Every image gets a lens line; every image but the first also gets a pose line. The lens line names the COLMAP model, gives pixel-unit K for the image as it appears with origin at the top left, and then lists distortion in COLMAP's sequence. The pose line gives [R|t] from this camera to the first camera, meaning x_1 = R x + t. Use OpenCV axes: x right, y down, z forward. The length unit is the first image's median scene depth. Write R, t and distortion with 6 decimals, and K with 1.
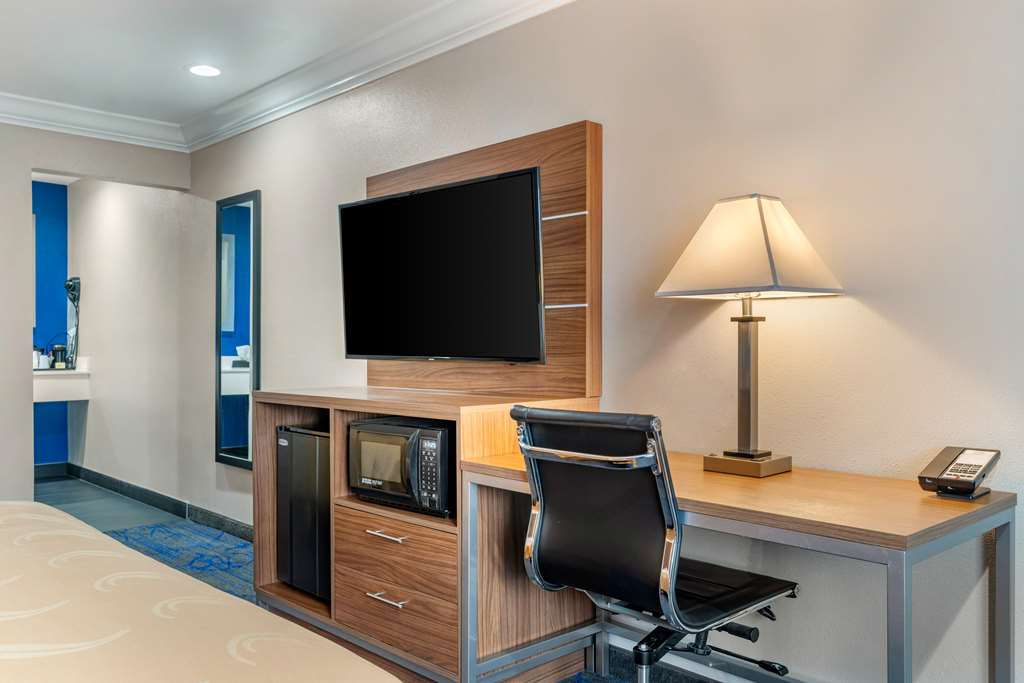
lens RADIAL K [[836.4, 0, 512.0], [0, 836.4, 341.5], [0, 0, 1]] dist [0.003053, 0.001055]
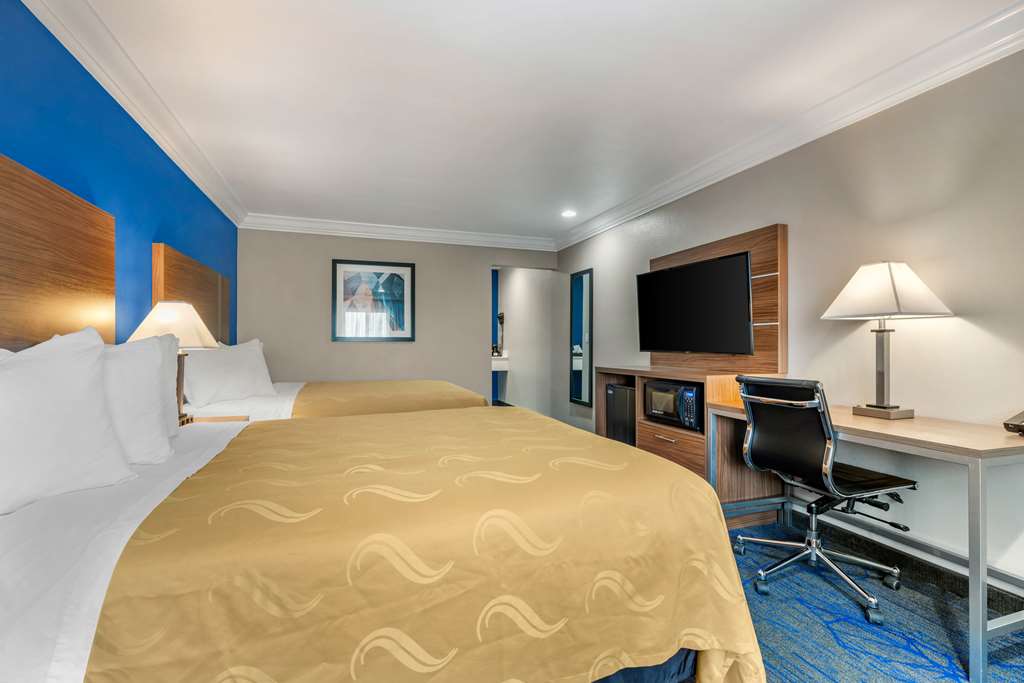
lens RADIAL K [[468.3, 0, 512.0], [0, 468.3, 341.5], [0, 0, 1]] dist [-0.001728, -0.000038]
pose [[0.911123, -0.000867, -0.412134, -0.023421], [-0.000509, 0.999995, -0.003229, -0.000131], [0.412134, 0.003152, 0.911118, -0.208633]]
